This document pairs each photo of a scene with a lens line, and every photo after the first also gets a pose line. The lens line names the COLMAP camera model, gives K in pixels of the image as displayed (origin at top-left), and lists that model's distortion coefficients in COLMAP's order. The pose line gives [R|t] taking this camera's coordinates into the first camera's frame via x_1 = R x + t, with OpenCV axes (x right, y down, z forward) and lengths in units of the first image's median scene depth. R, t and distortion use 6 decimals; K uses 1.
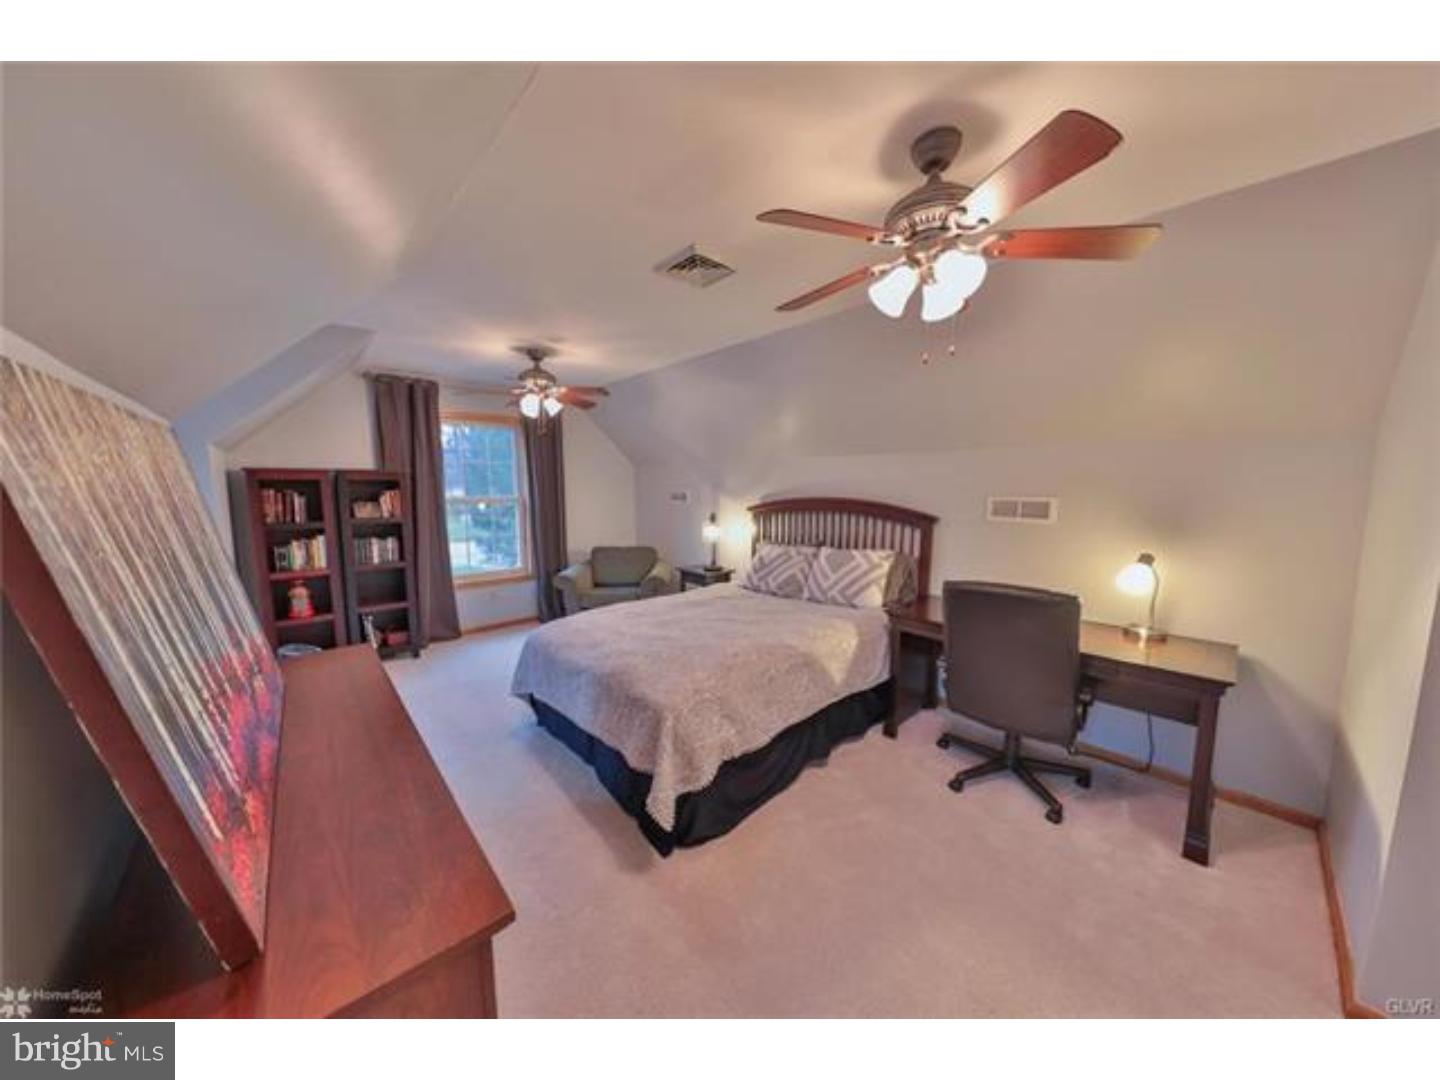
lens RADIAL K [[474.7, 0, 720.0], [0, 474.7, 540.0], [0, 0, 1]] dist [-0.001303, -0.000097]
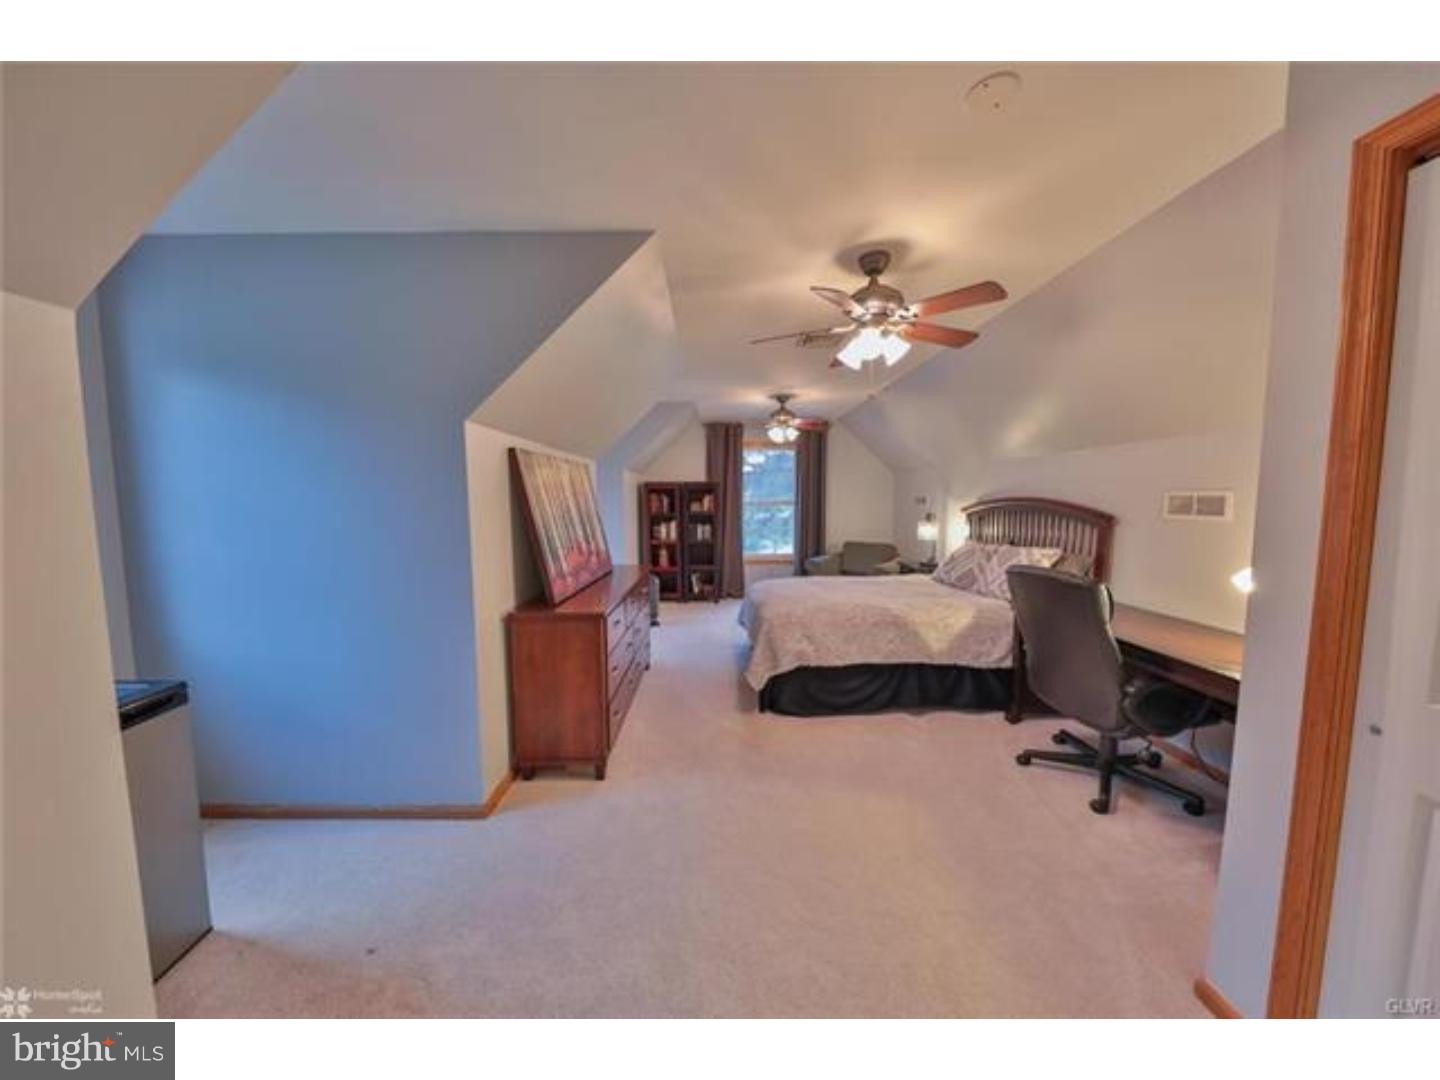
lens RADIAL K [[482.7, 0, 717.0], [0, 482.7, 537.2], [0, 0, 1]] dist [-0.000424, -0.000050]
pose [[0.737961, 0.050173, -0.672976, 0.470634], [-0.071182, 0.997456, -0.003692, 0.047457], [0.671079, 0.050629, 0.739655, -0.195037]]
